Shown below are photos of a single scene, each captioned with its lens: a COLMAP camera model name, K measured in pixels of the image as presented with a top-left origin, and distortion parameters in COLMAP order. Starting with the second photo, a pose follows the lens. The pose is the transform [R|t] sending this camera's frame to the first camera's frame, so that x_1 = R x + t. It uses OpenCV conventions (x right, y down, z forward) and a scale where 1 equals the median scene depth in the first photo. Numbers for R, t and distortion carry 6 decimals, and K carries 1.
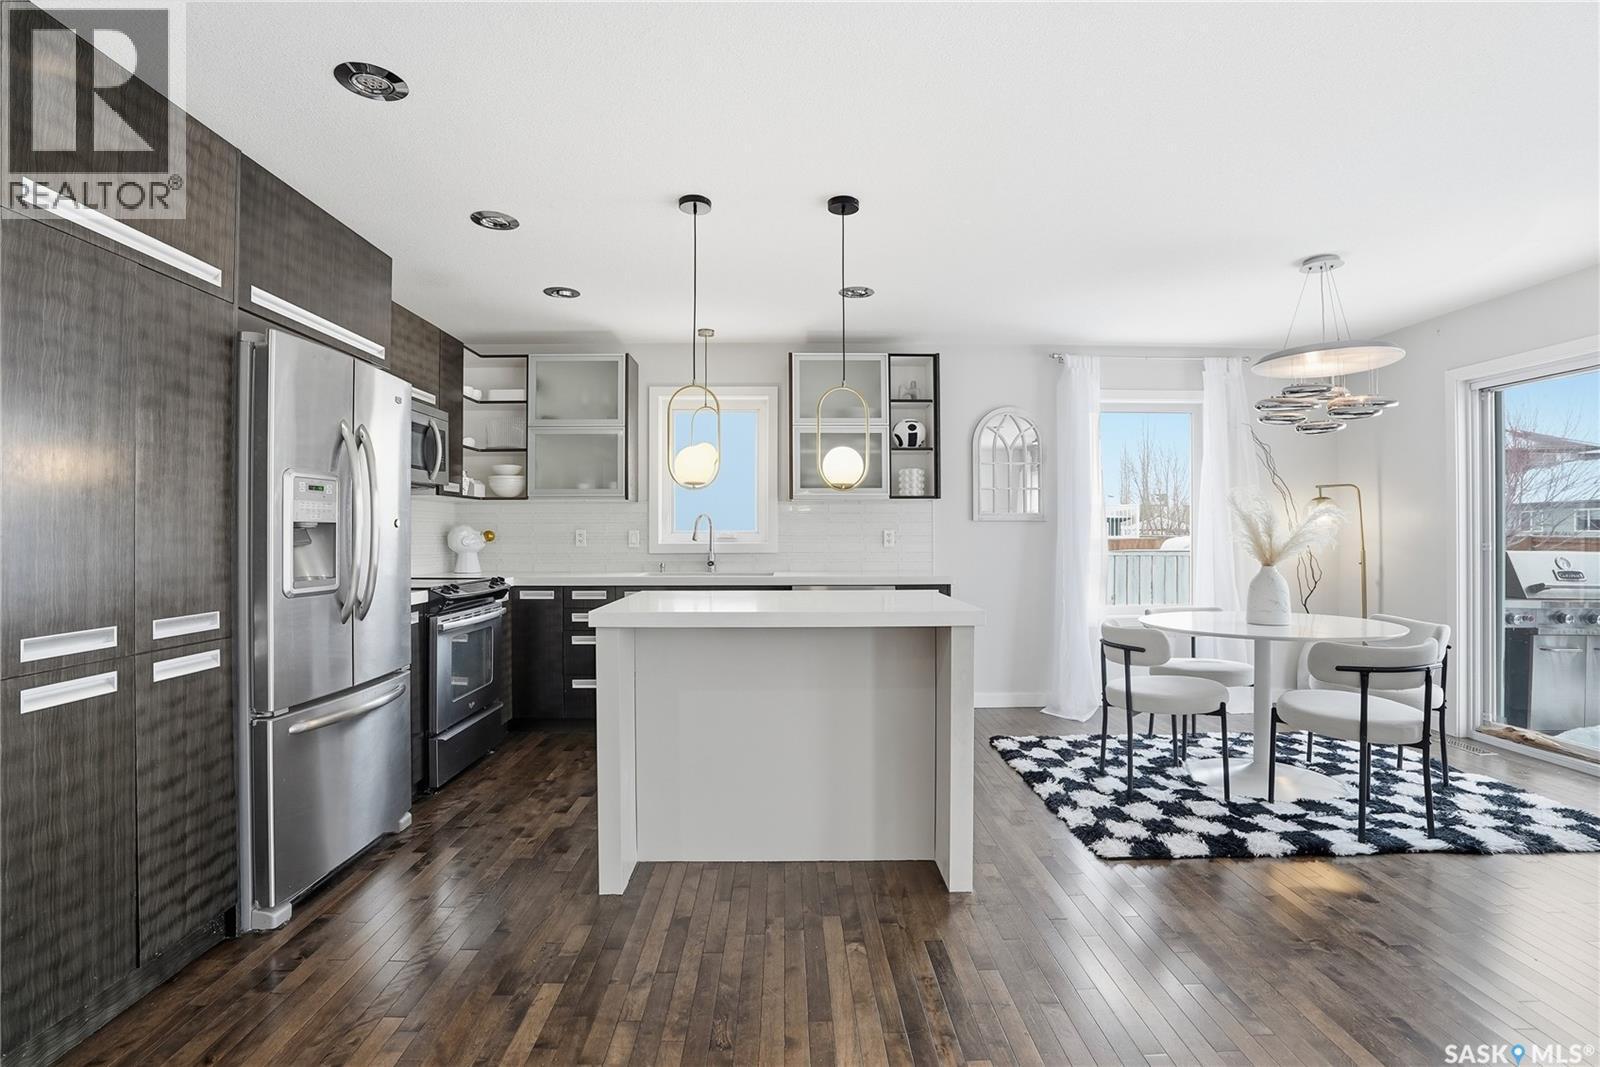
lens RADIAL K [[750.1, 0, 798.4], [0, 750.1, 530.1], [0, 0, 1]] dist [-0.065436, 0.023950]
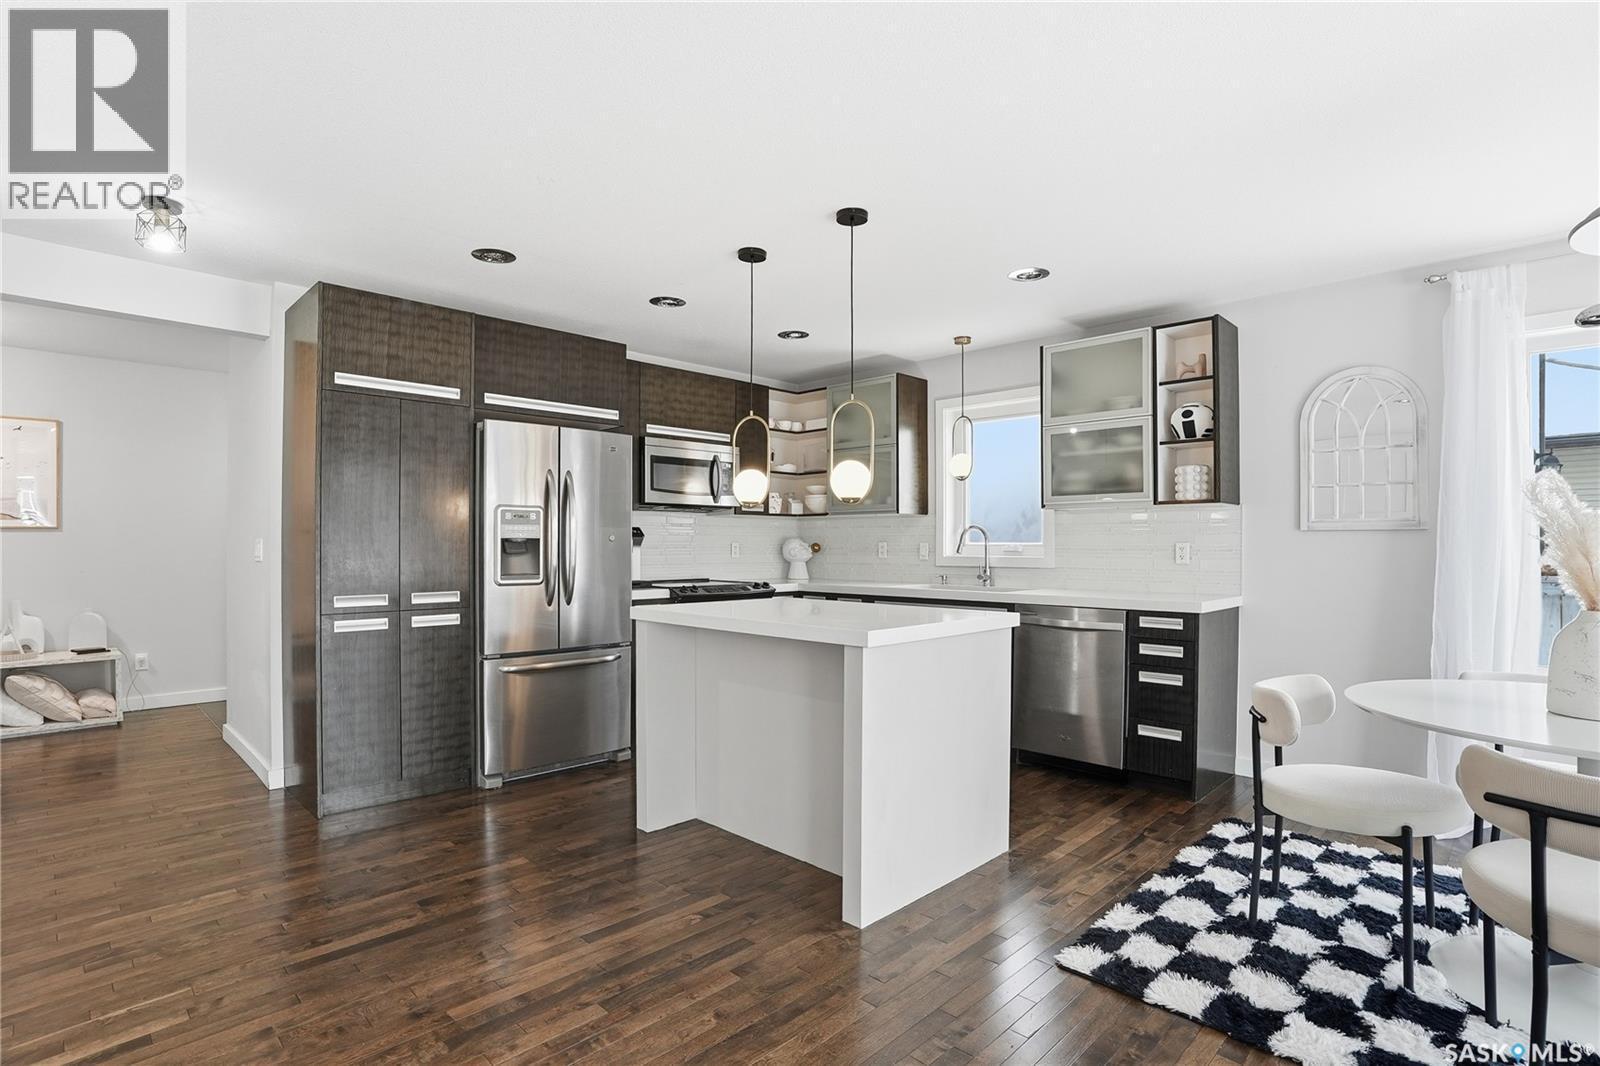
lens RADIAL K [[784.9, 0, 797.2], [0, 784.9, 551.1], [0, 0, 1]] dist [-0.070661, 0.029234]
pose [[0.696597, 0.008719, -0.717410, 0.666488], [-0.000310, 0.999930, 0.011851, -0.002252], [0.717463, -0.008032, 0.696550, 0.196036]]
